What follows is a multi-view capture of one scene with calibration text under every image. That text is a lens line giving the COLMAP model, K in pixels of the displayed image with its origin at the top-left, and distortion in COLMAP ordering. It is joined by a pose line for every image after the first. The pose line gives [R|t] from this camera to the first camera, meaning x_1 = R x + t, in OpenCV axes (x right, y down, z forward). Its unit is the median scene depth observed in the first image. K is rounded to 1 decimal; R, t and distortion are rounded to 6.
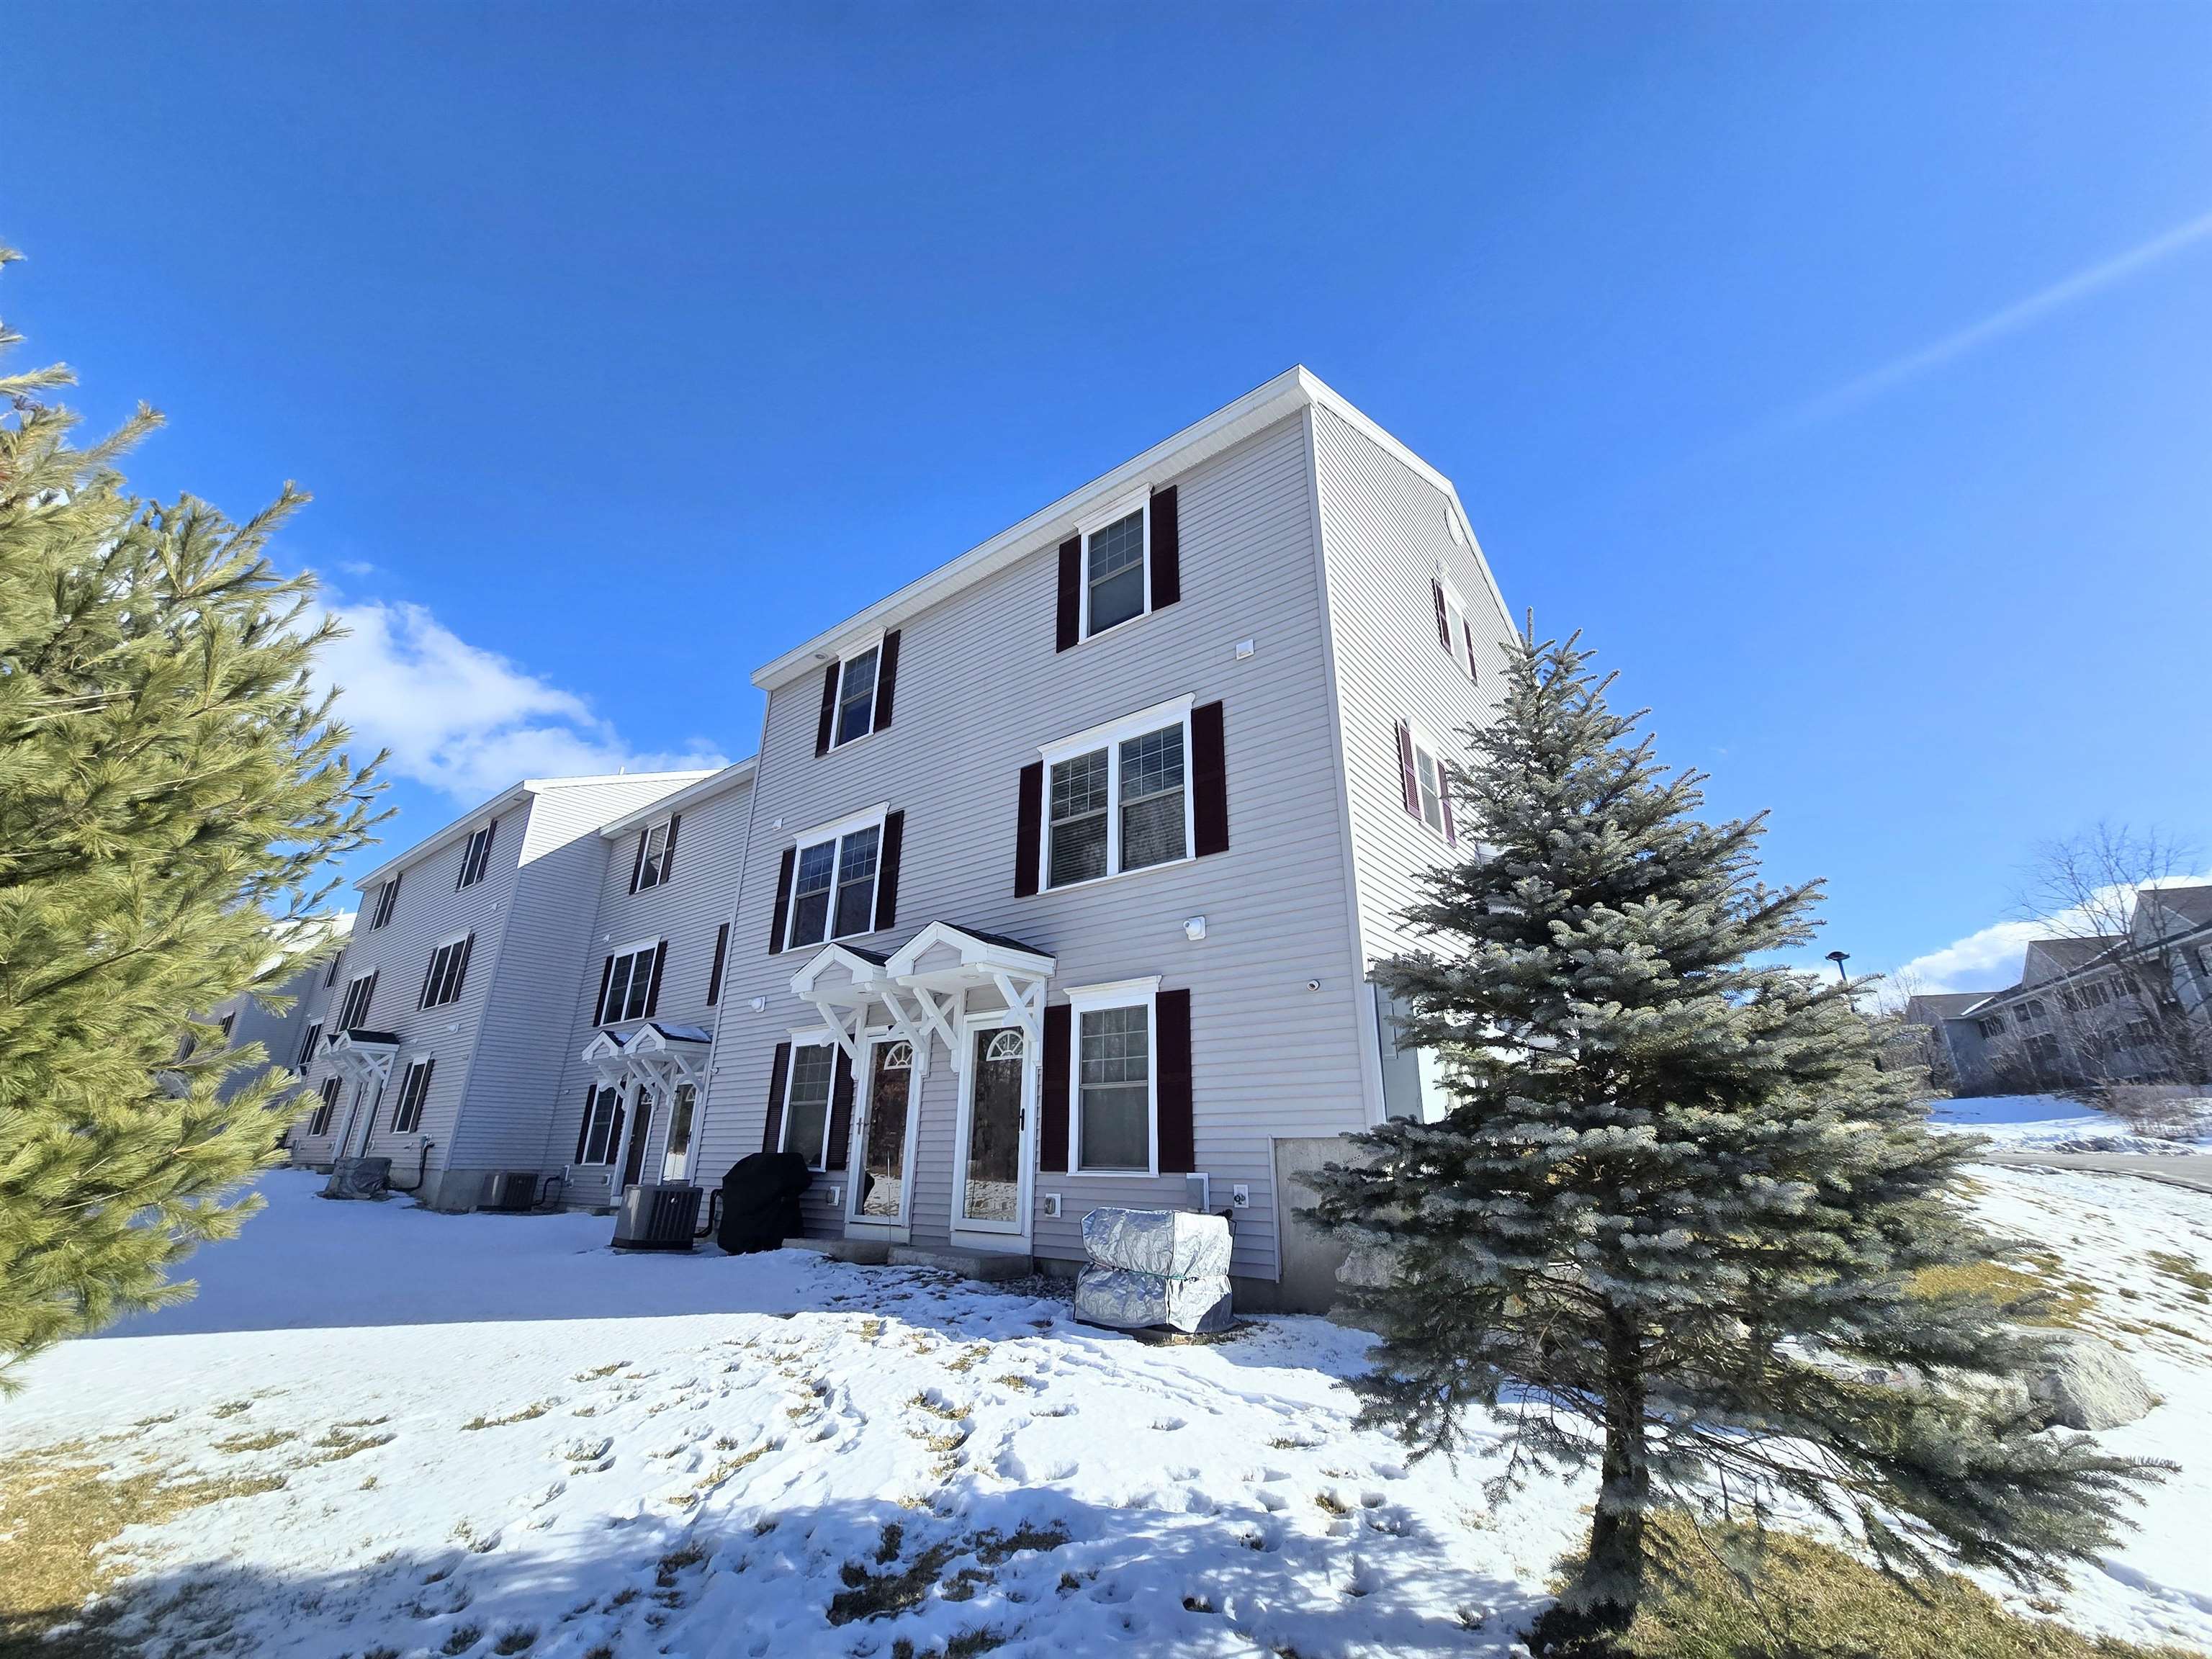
lens RADIAL K [[902.2, 0, 1101.5], [0, 902.2, 819.6], [0, 0, 1]] dist [-0.004146, 0.000419]
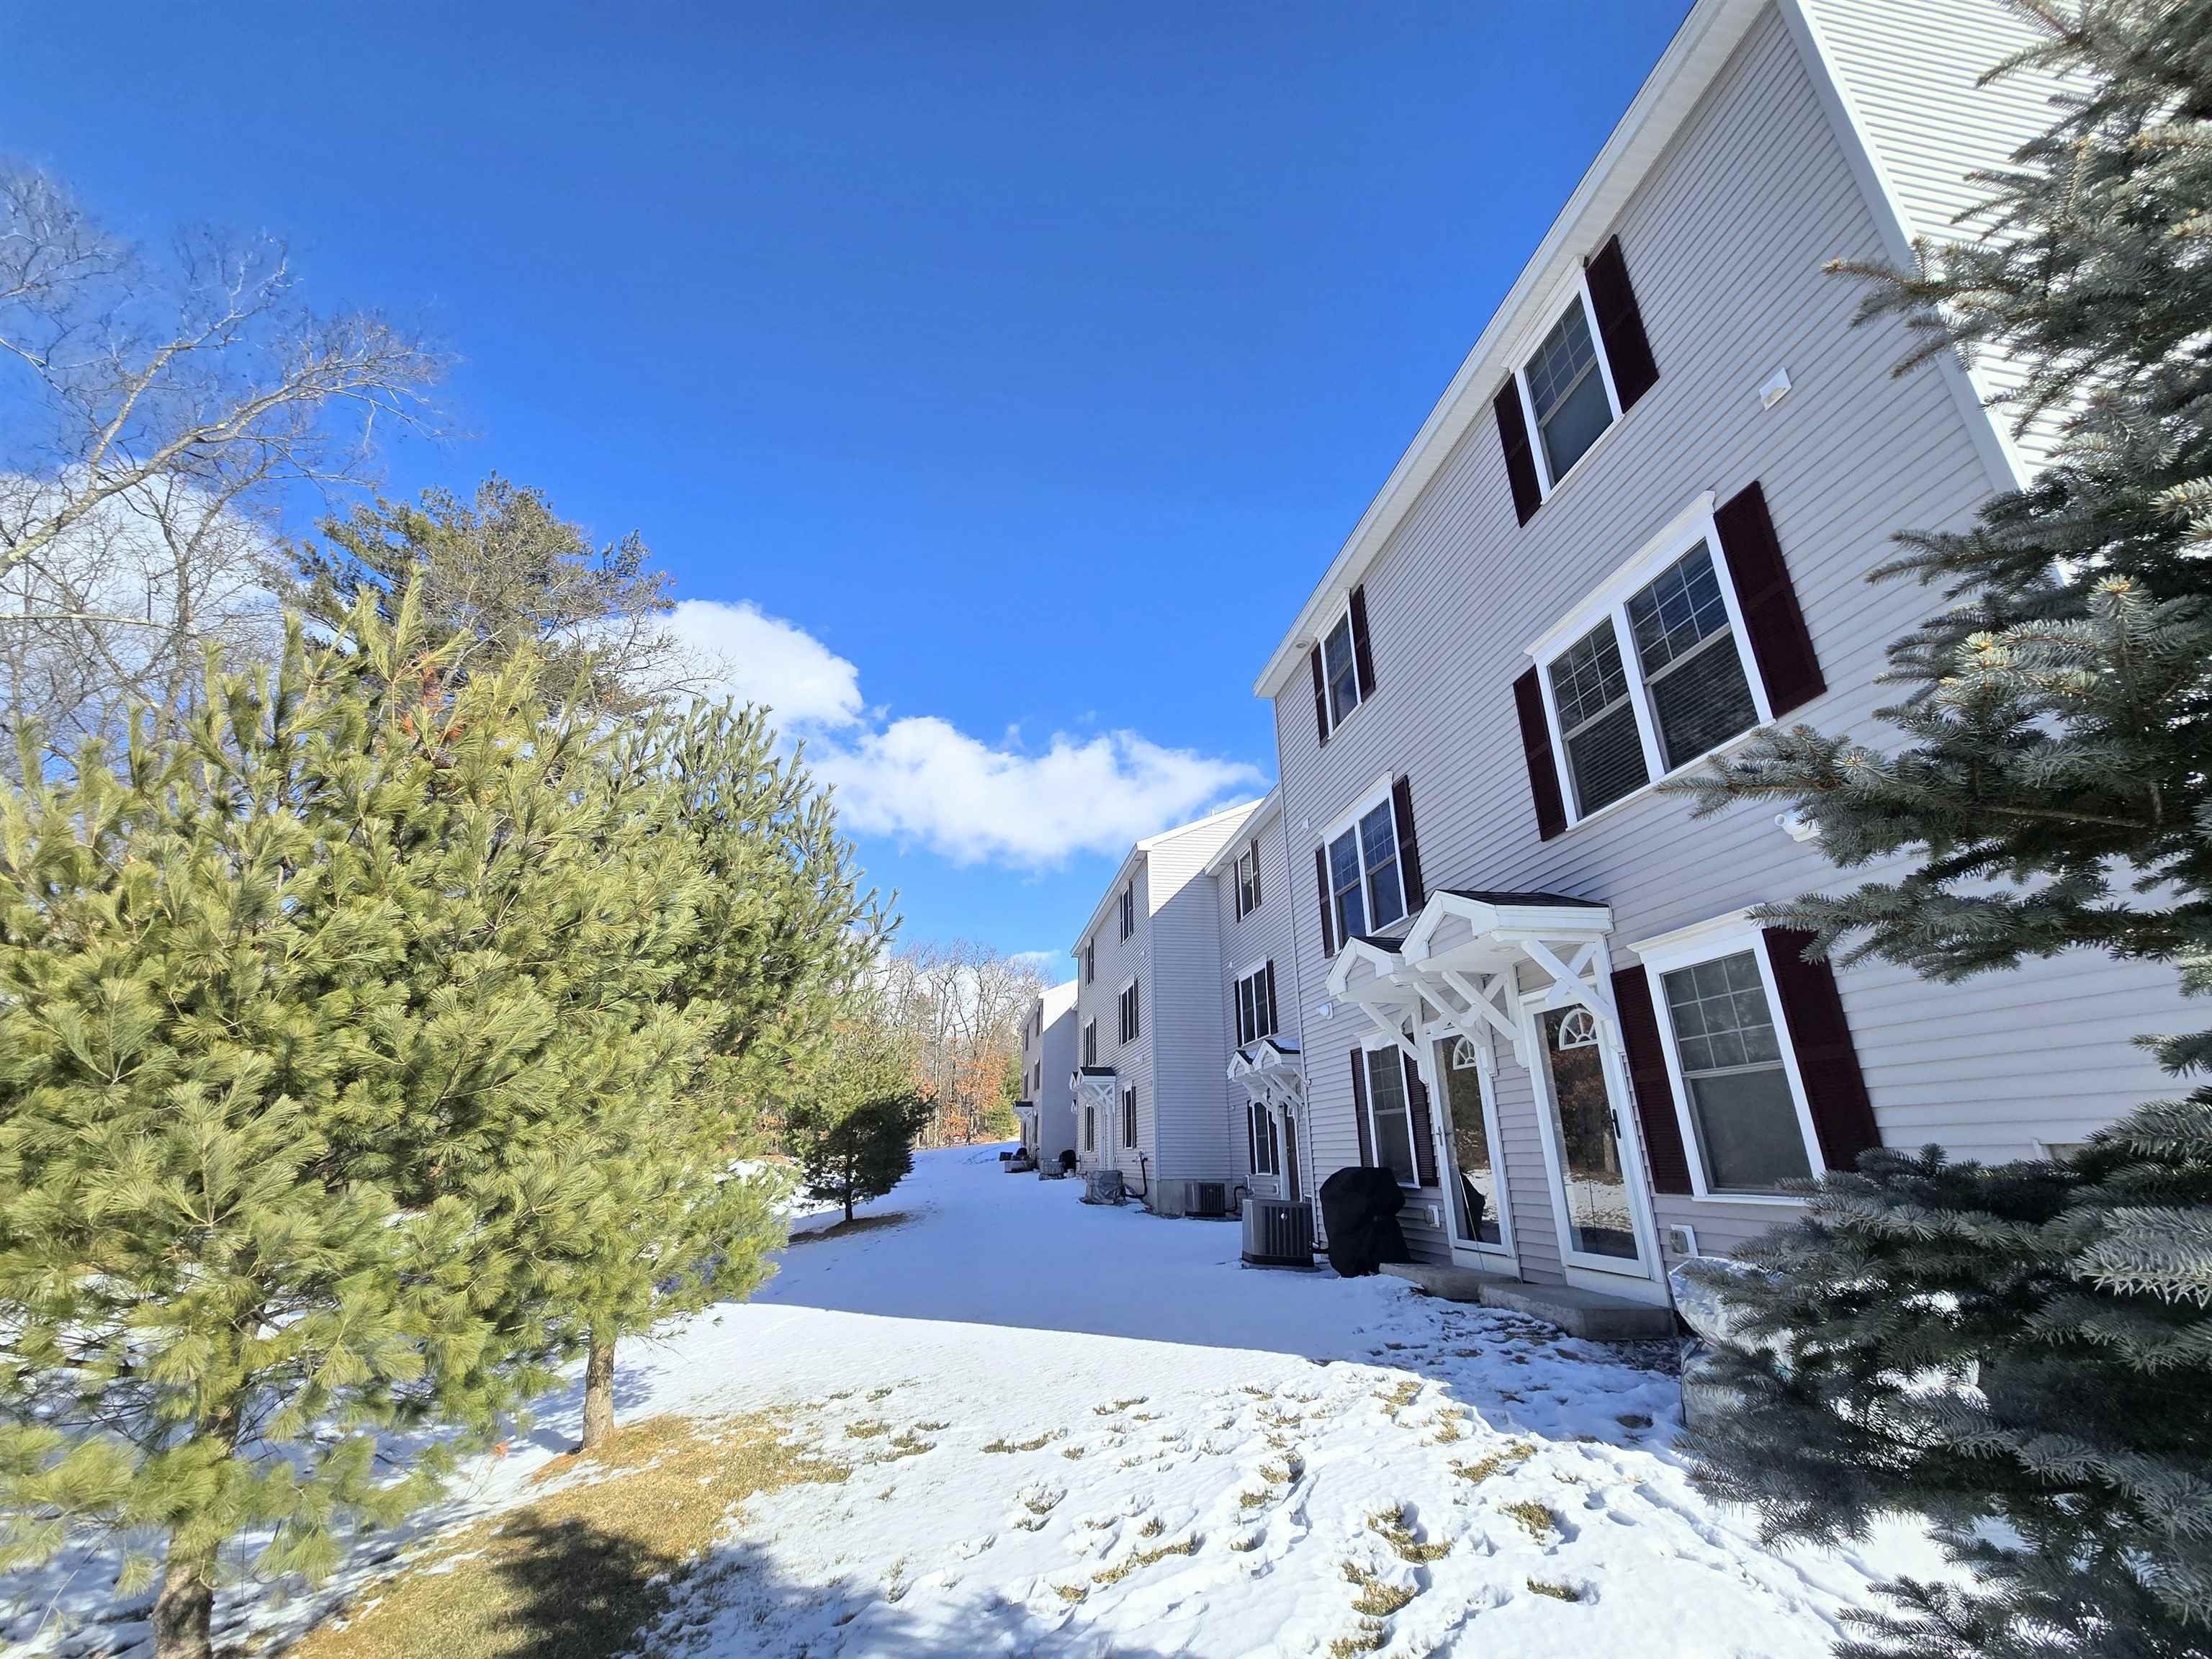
lens RADIAL K [[902.2, 0, 1101.5], [0, 902.2, 819.6], [0, 0, 1]] dist [-0.004146, 0.000419]
pose [[0.746775, -0.247793, -0.617192, 0.113518], [0.247007, 0.964959, -0.088549, 0.045223], [0.617507, -0.086325, 0.781814, 0.158632]]
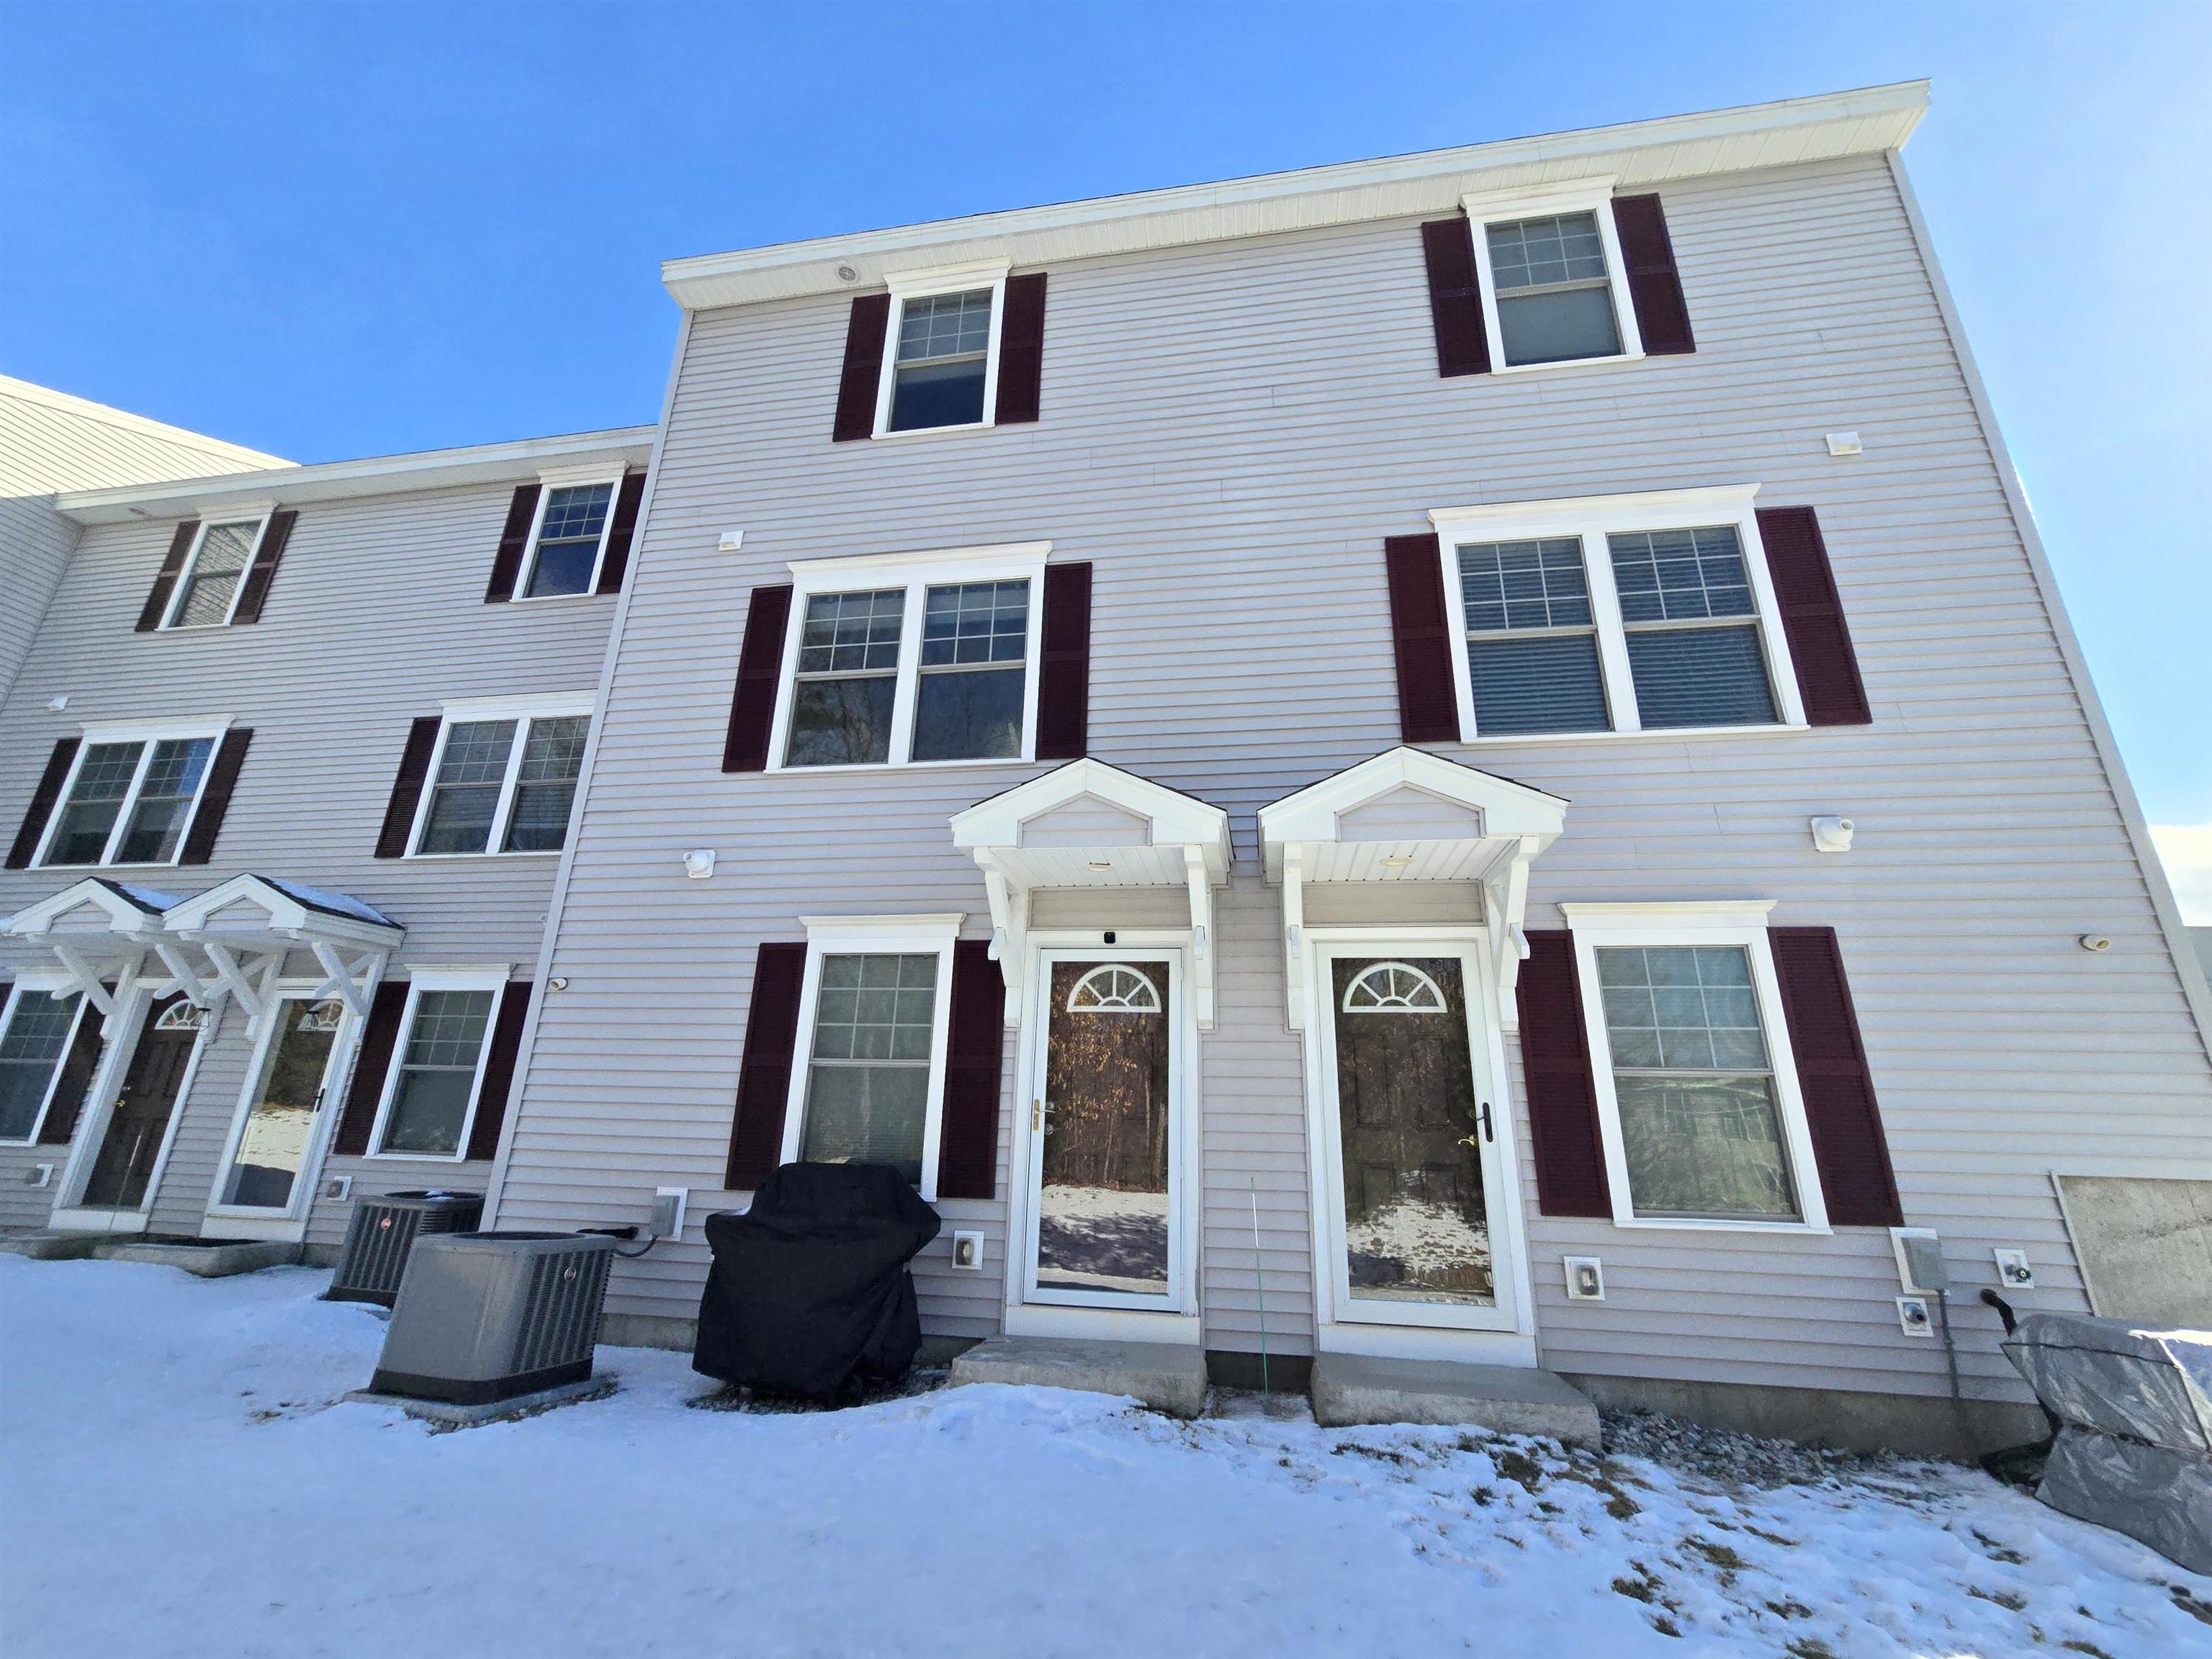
lens RADIAL K [[844.1, 0, 1105.7], [0, 844.1, 905.2], [0, 0, 1]] dist [0.000691, 0.000205]
pose [[0.859552, 0.164486, 0.483854, -0.526290], [-0.201110, 0.979266, 0.024365, 0.225544], [-0.469813, -0.118251, 0.874810, 0.639851]]
